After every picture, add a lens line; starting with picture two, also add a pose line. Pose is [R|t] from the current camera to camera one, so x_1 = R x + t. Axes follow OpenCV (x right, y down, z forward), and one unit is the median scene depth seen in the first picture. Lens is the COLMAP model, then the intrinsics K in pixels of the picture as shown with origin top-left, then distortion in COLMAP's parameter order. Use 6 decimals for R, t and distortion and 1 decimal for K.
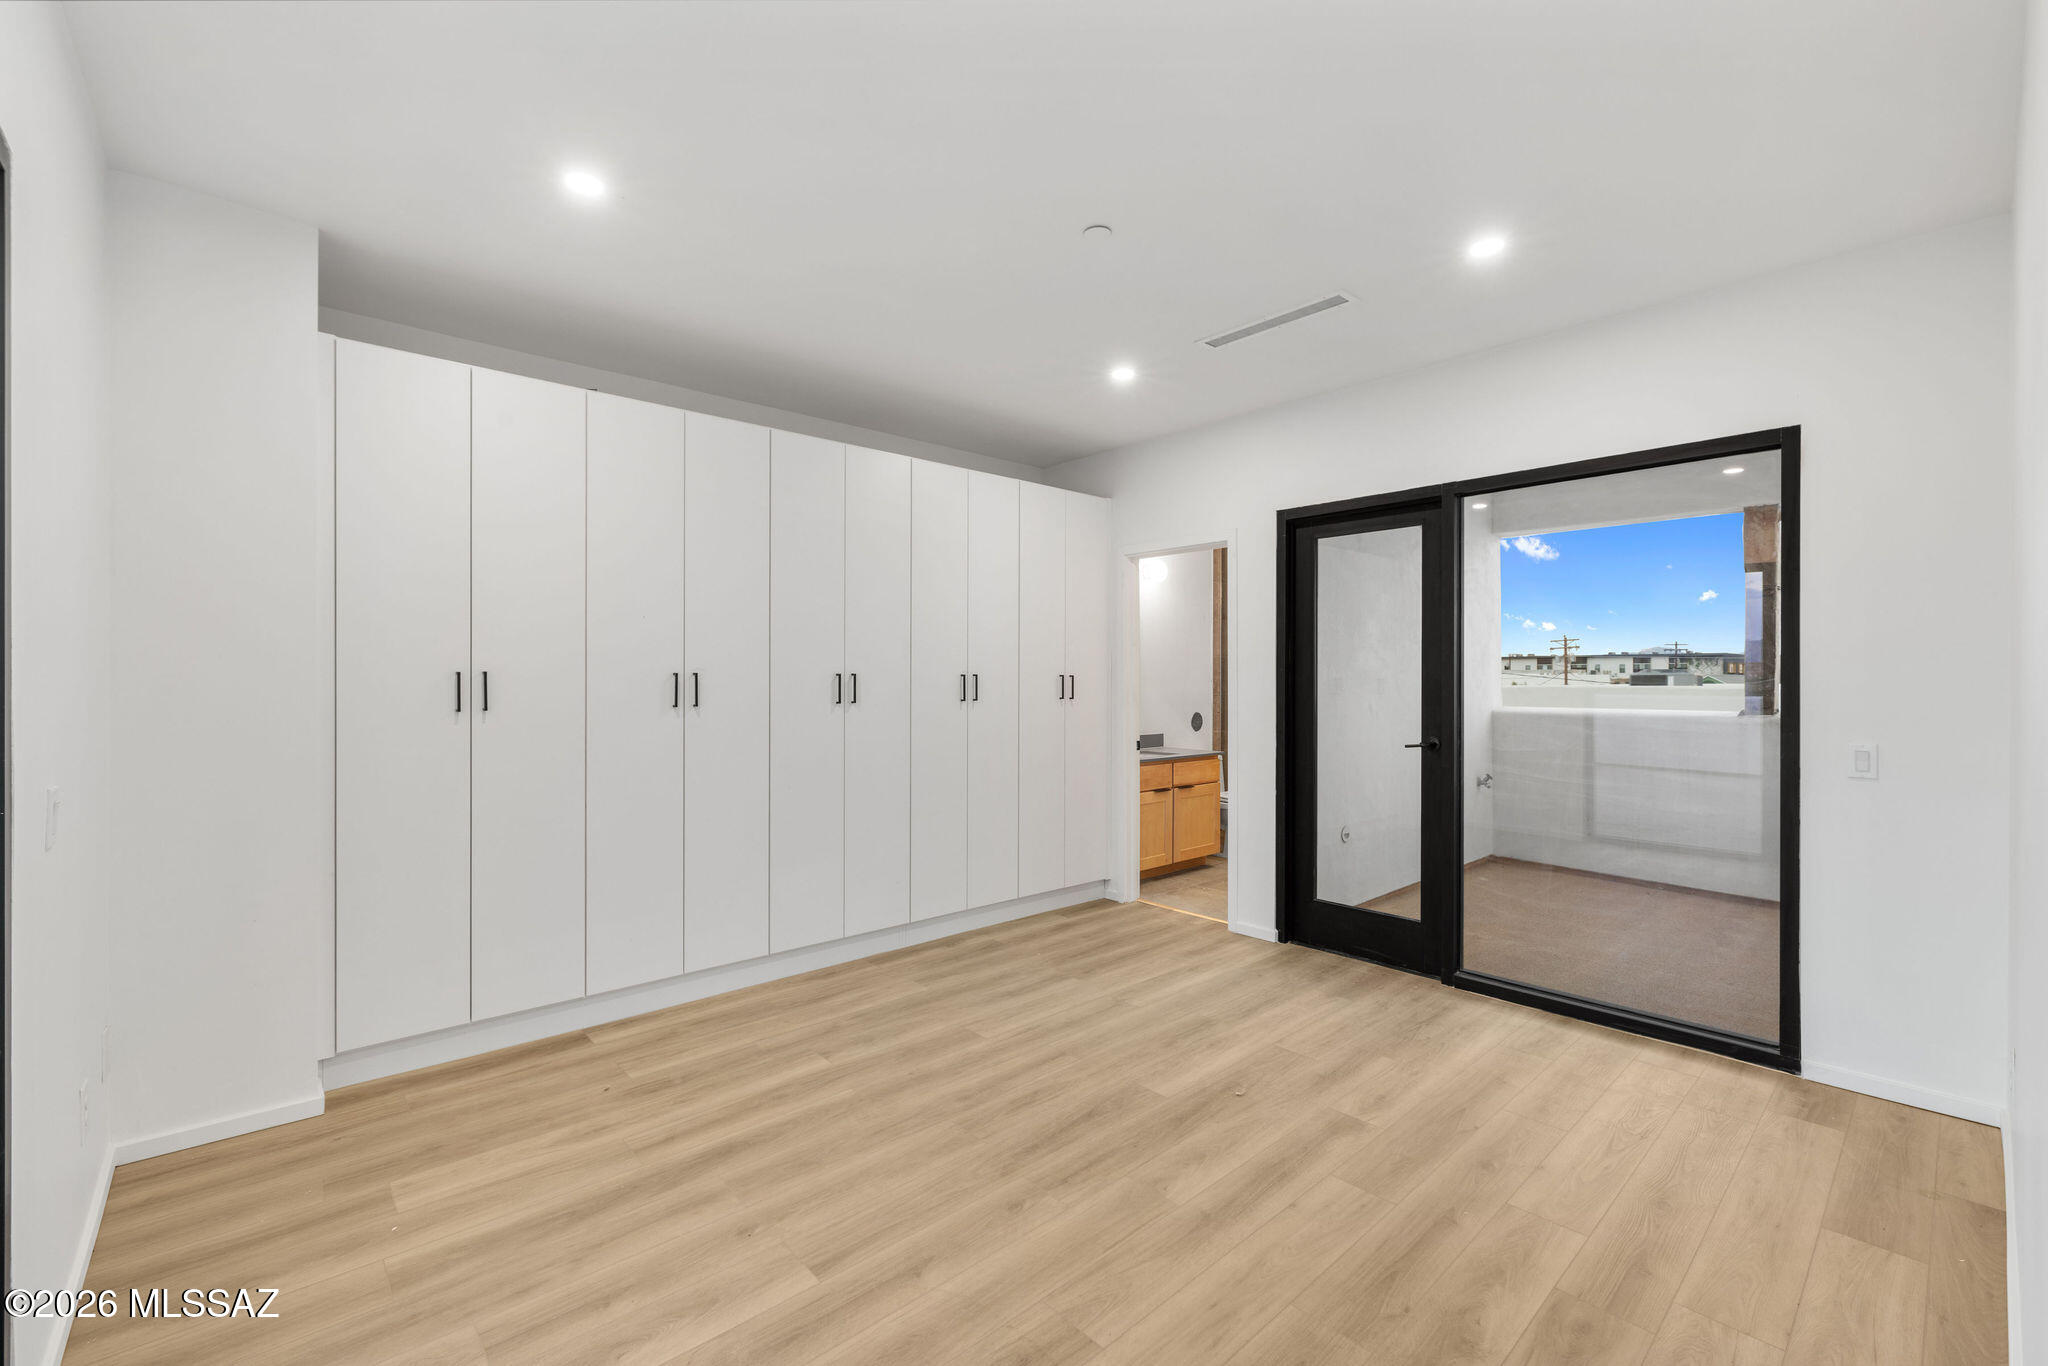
lens RADIAL K [[868.7, 0, 1016.2], [0, 868.7, 682.0], [0, 0, 1]] dist [0.000486, -0.000404]
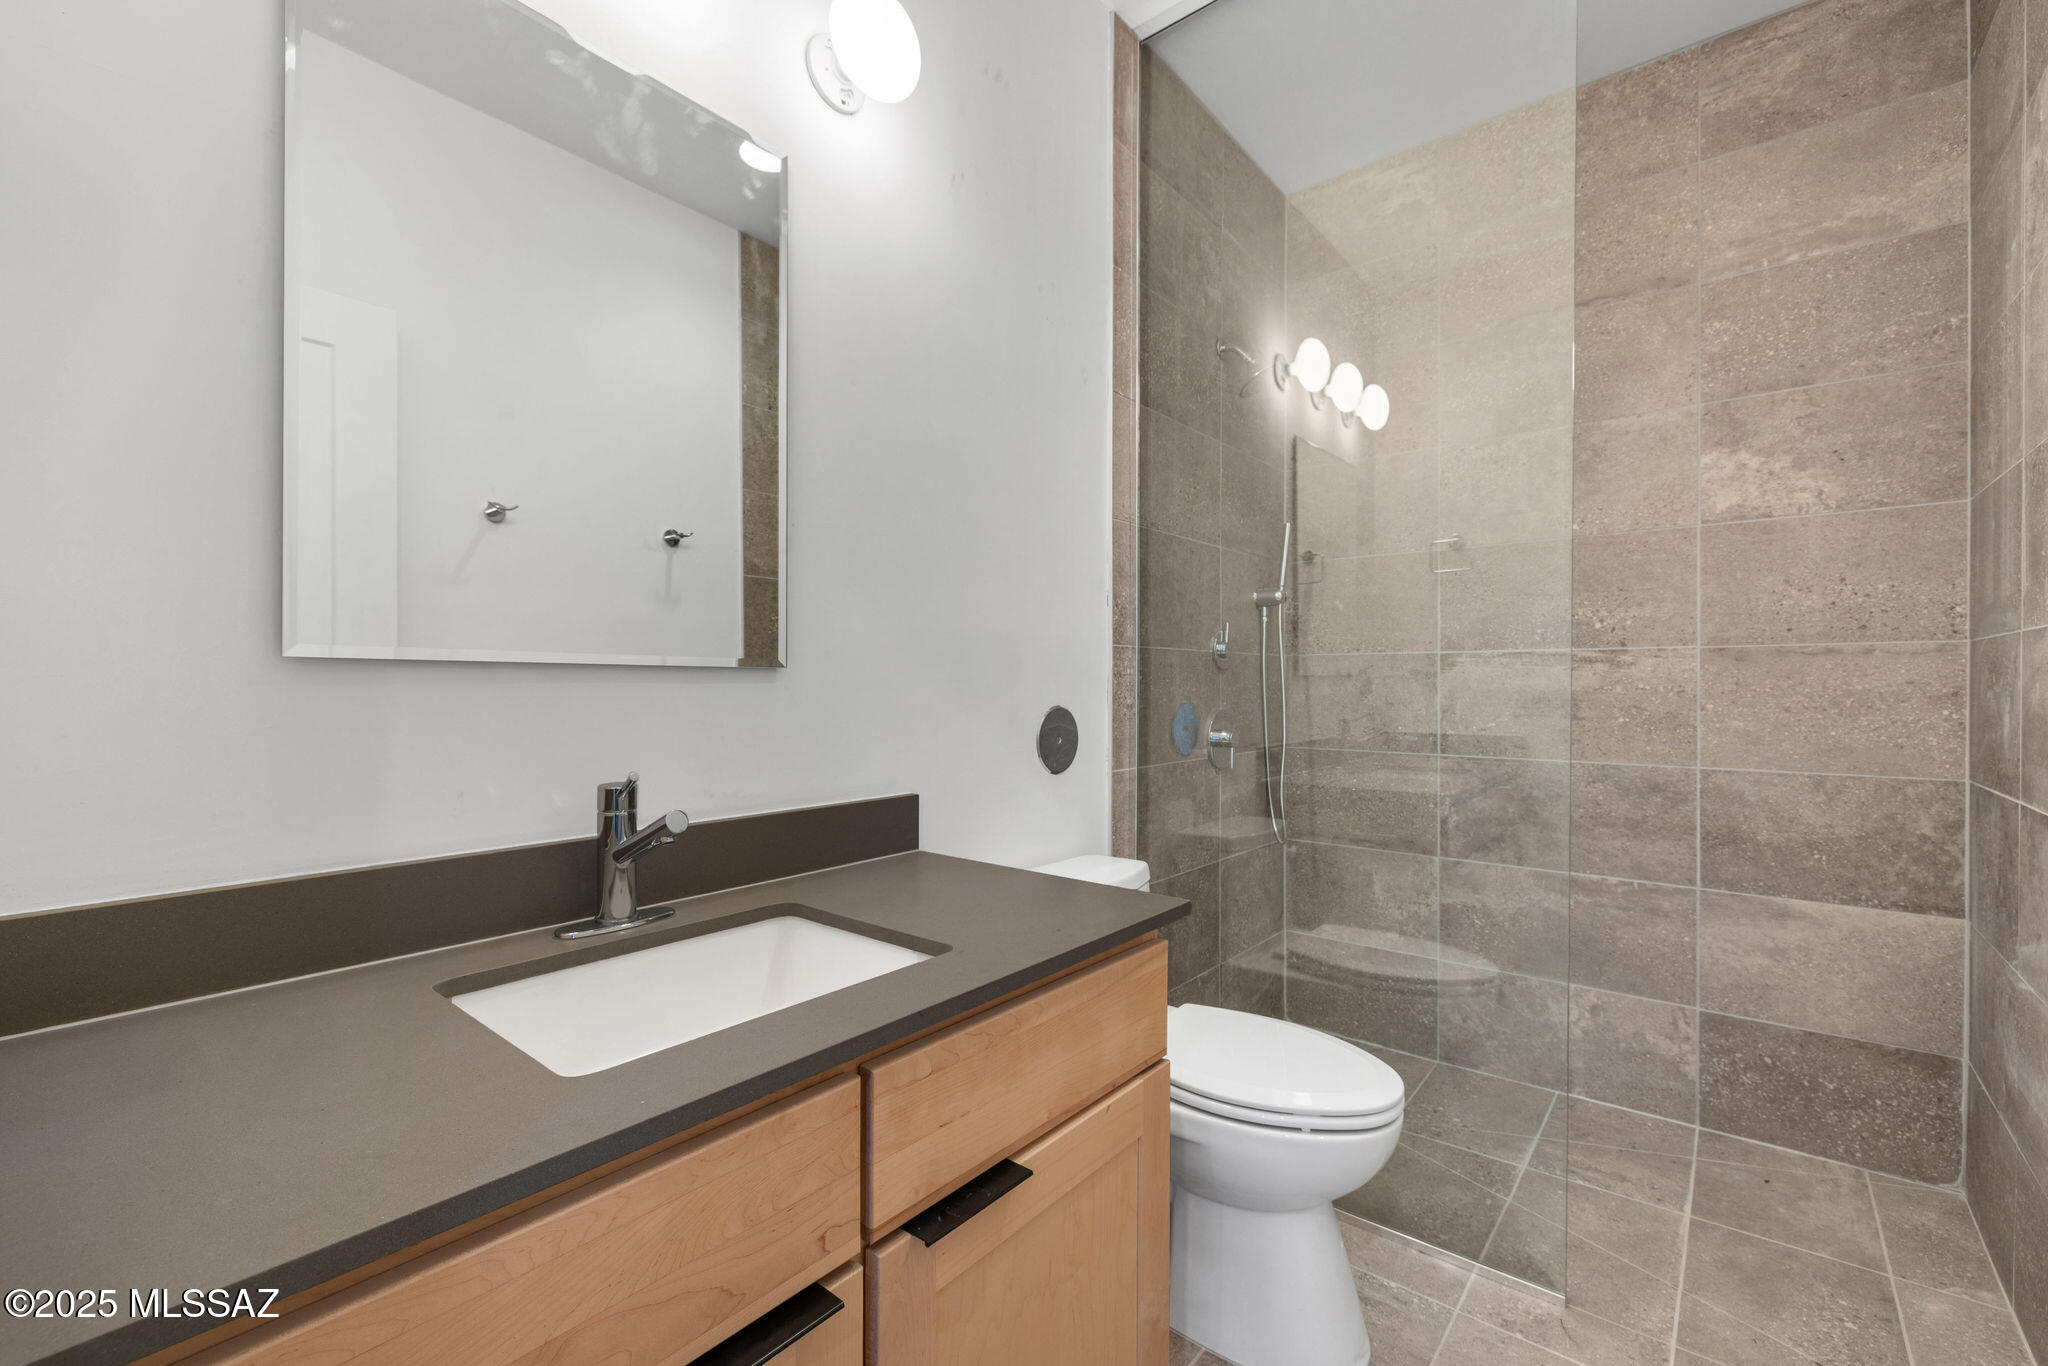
lens RADIAL K [[868.7, 0, 1026.7], [0, 868.7, 683.6], [0, 0, 1]] dist [0.000486, -0.000404]
pose [[0.987978, 0.000971, 0.154591, 0.239409], [-0.001668, 0.999989, 0.004381, 0.041226], [-0.154585, -0.004586, 0.987969, 1.122695]]
